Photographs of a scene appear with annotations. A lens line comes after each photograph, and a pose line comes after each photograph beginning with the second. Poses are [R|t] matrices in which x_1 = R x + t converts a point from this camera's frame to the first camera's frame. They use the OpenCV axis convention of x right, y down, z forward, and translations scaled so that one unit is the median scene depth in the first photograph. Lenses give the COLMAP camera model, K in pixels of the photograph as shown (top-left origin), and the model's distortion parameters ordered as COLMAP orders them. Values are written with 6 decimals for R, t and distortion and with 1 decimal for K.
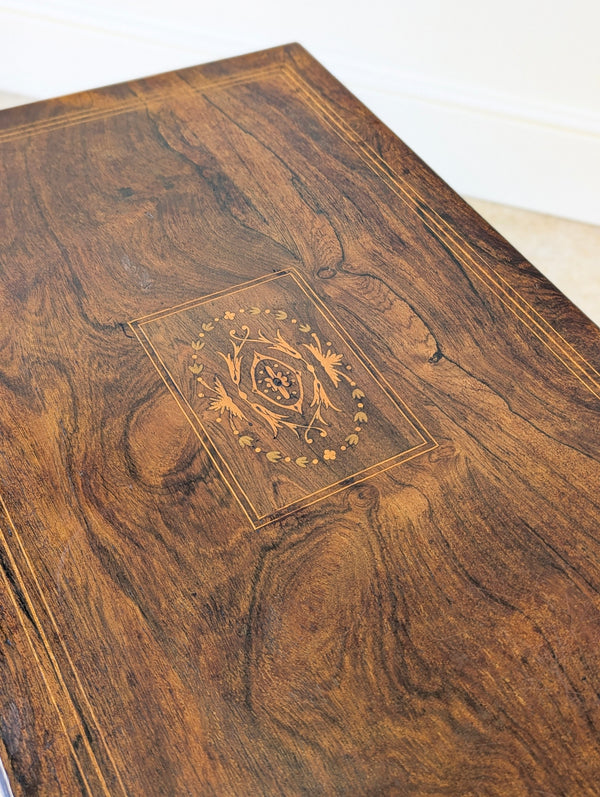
lens RADIAL K [[852.7, 0, 310.5], [0, 852.7, 398.0], [0, 0, 1]] dist [0.113306, -0.333542]
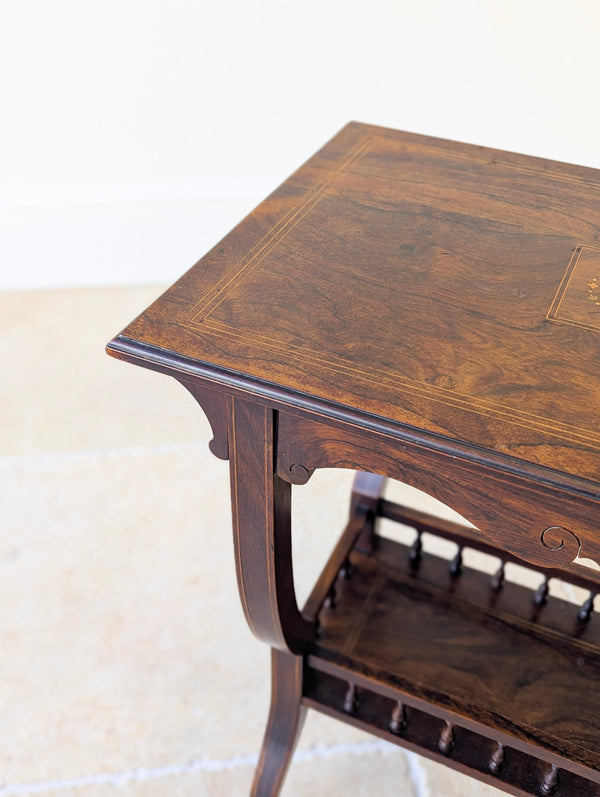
lens RADIAL K [[847.9, 0, 308.9], [0, 847.9, 402.7], [0, 0, 1]] dist [0.053690, -0.031290]
pose [[0.811021, -0.405343, 0.421832, -1.003783], [0.463458, 0.885195, -0.040457, -0.090856], [-0.357004, 0.228313, 0.905771, 0.117471]]
